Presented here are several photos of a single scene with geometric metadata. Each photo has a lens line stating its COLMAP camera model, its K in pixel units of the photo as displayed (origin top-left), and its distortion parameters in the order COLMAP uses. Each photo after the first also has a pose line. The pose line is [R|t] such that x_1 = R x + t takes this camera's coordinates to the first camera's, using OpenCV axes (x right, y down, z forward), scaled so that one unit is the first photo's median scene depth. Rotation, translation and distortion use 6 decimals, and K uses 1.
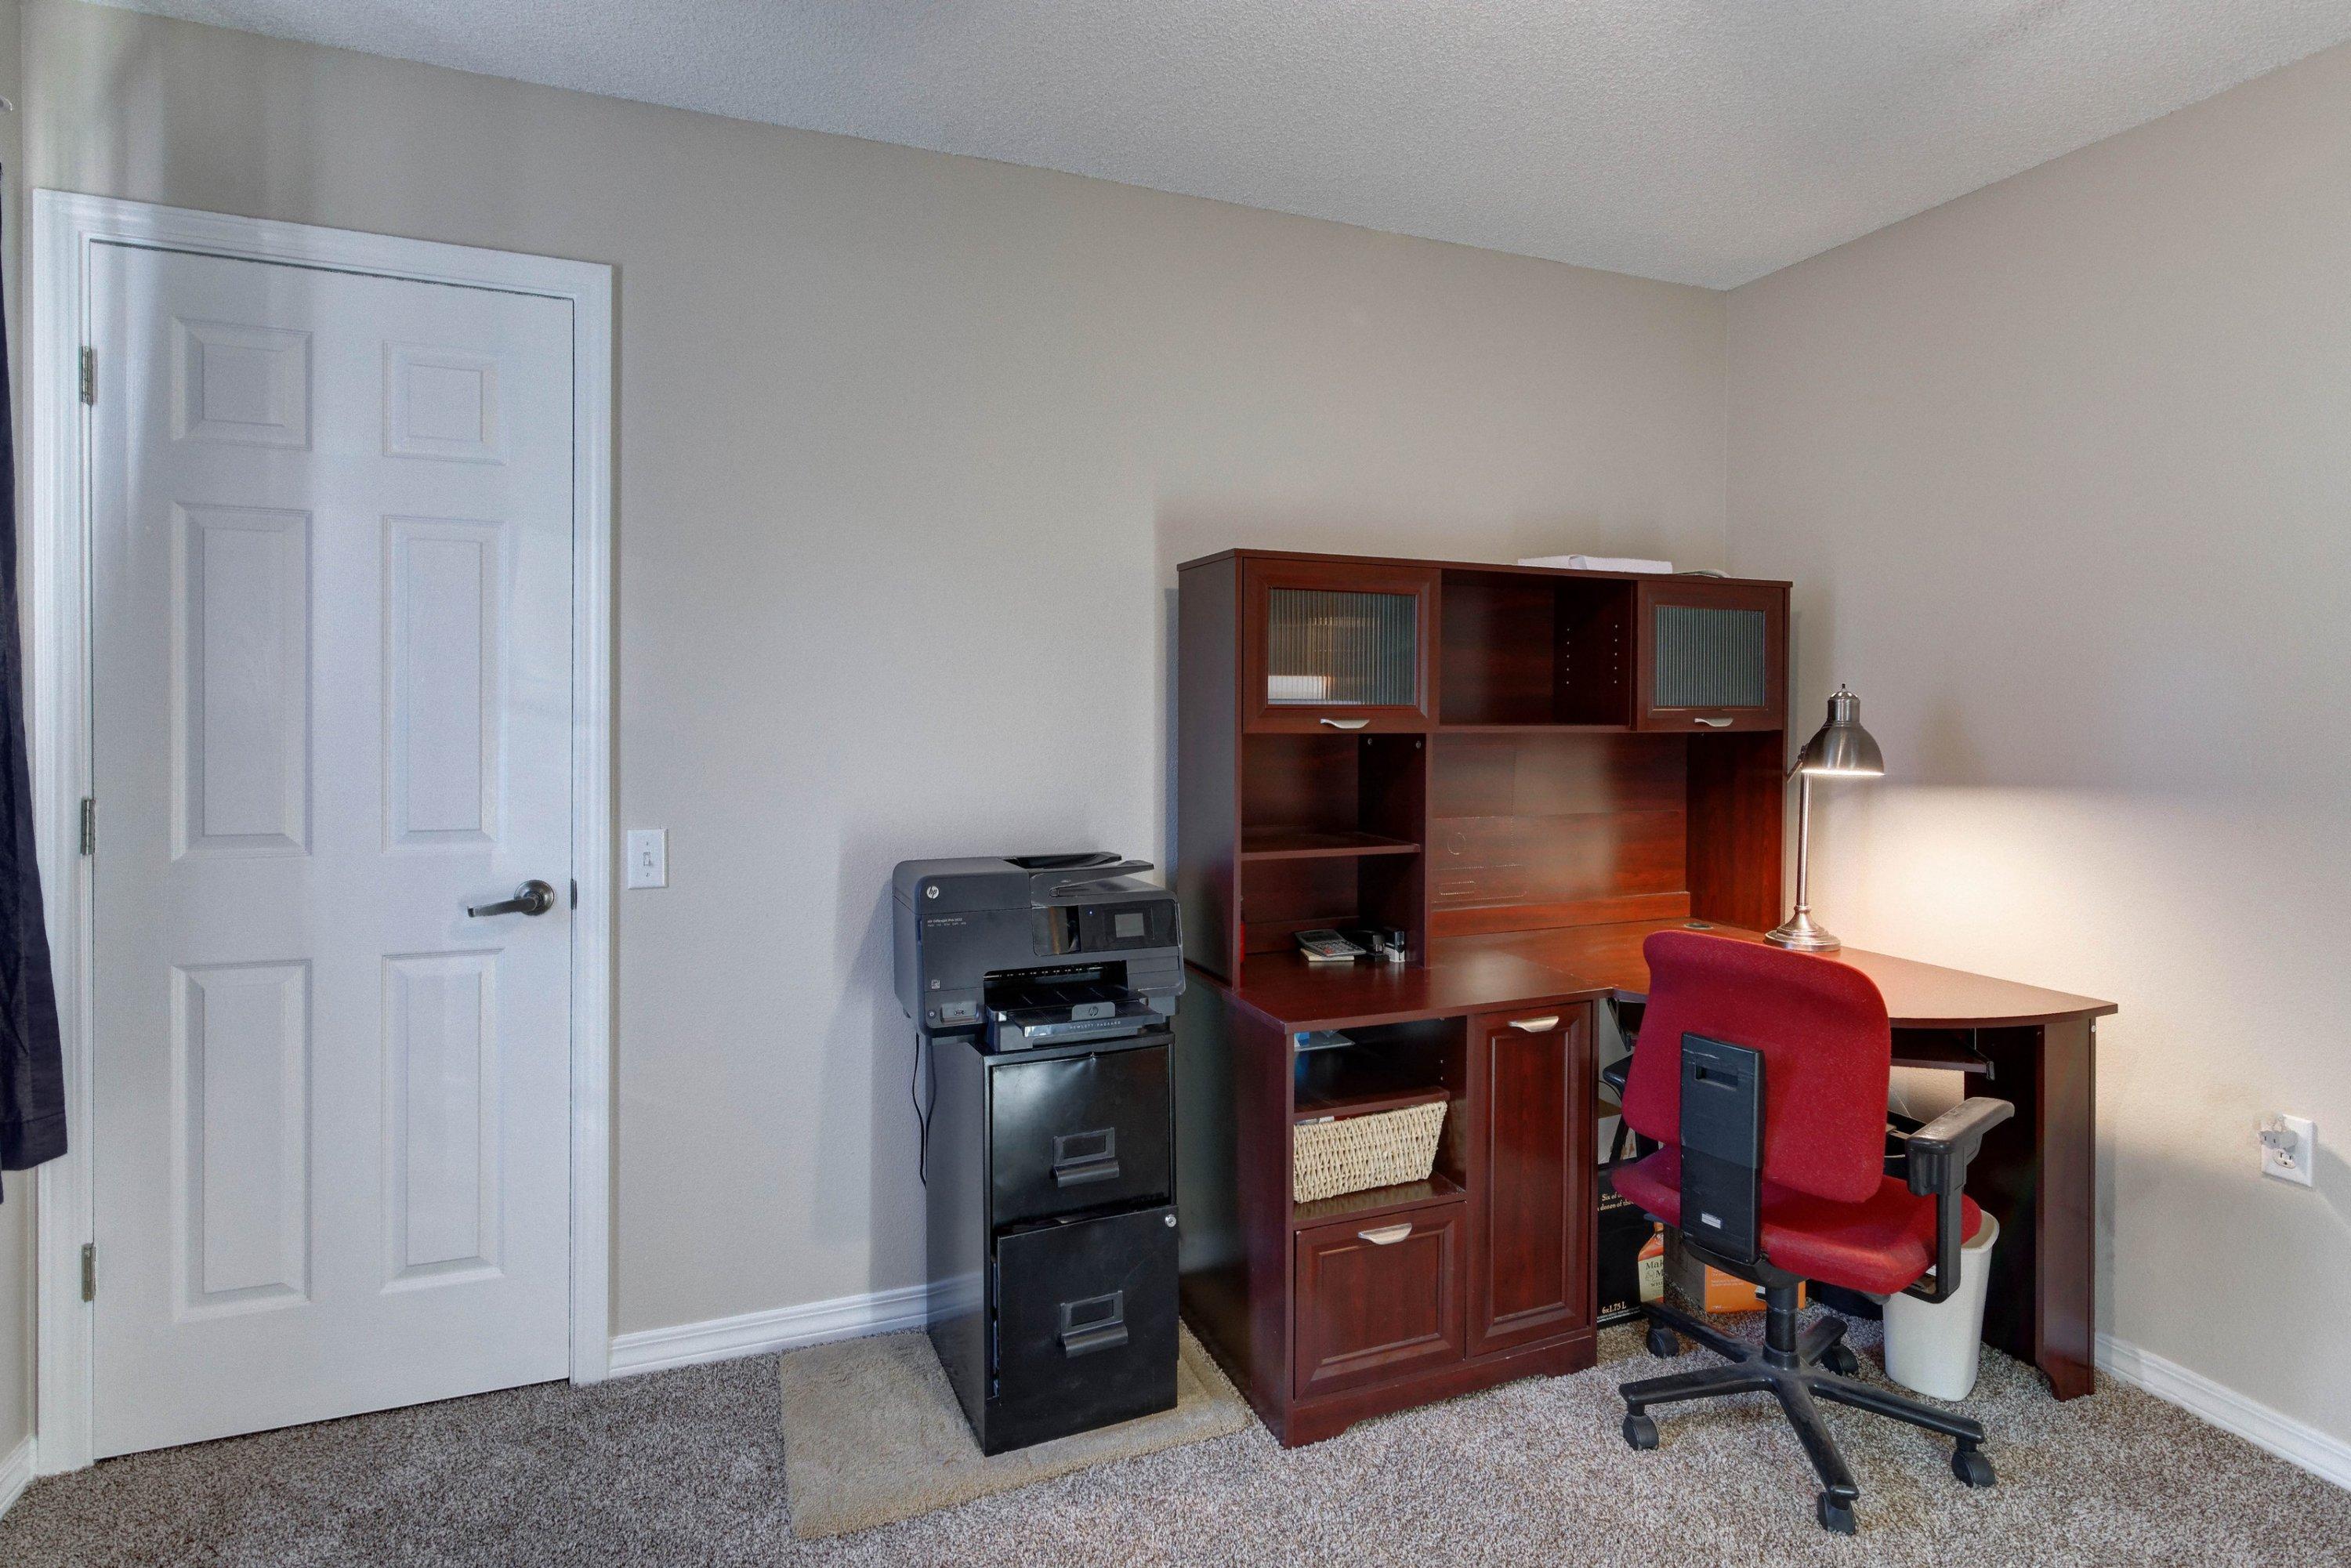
lens RADIAL K [[1152.0, 0, 1183.0], [0, 1152.0, 724.5], [0, 0, 1]] dist [0.009102, -0.005625]
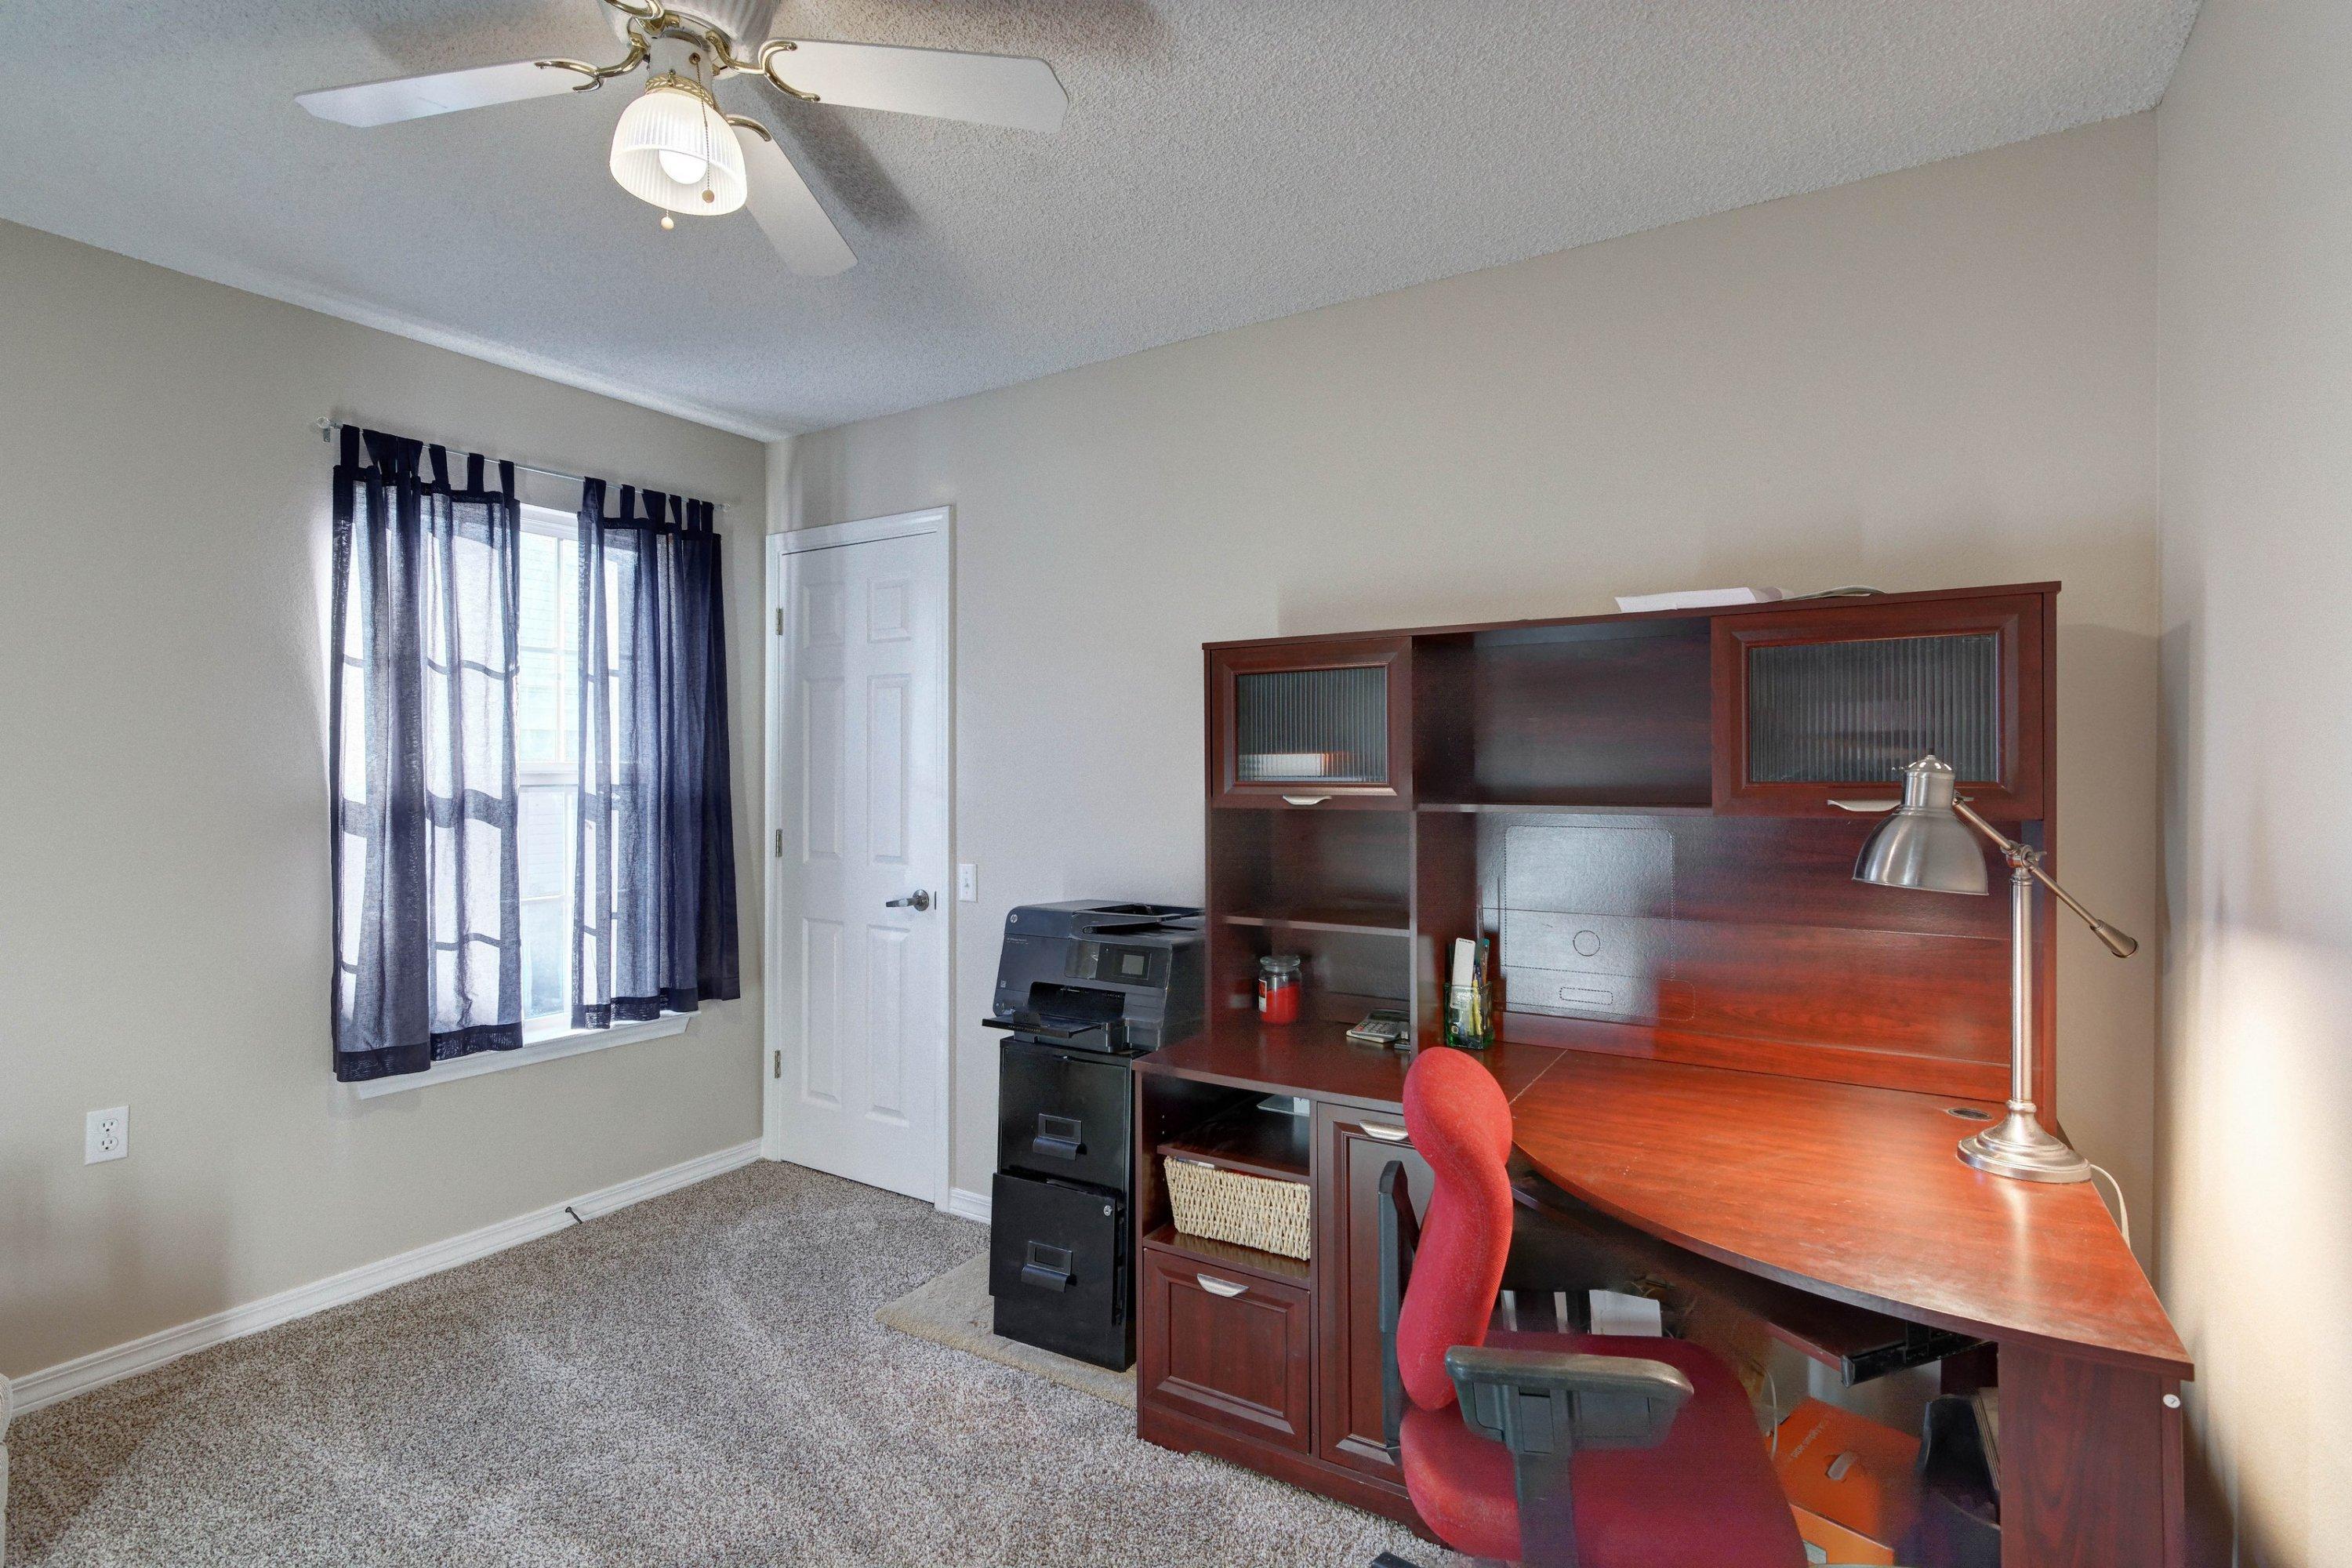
lens RADIAL K [[1152.5, 0, 1180.0], [0, 1152.5, 778.7], [0, 0, 1]] dist [0.009102, -0.005625]
pose [[0.586614, -0.003630, -0.809858, 0.974418], [-0.013426, 0.999809, -0.014206, -0.004087], [0.809755, 0.019207, 0.586453, 0.333602]]
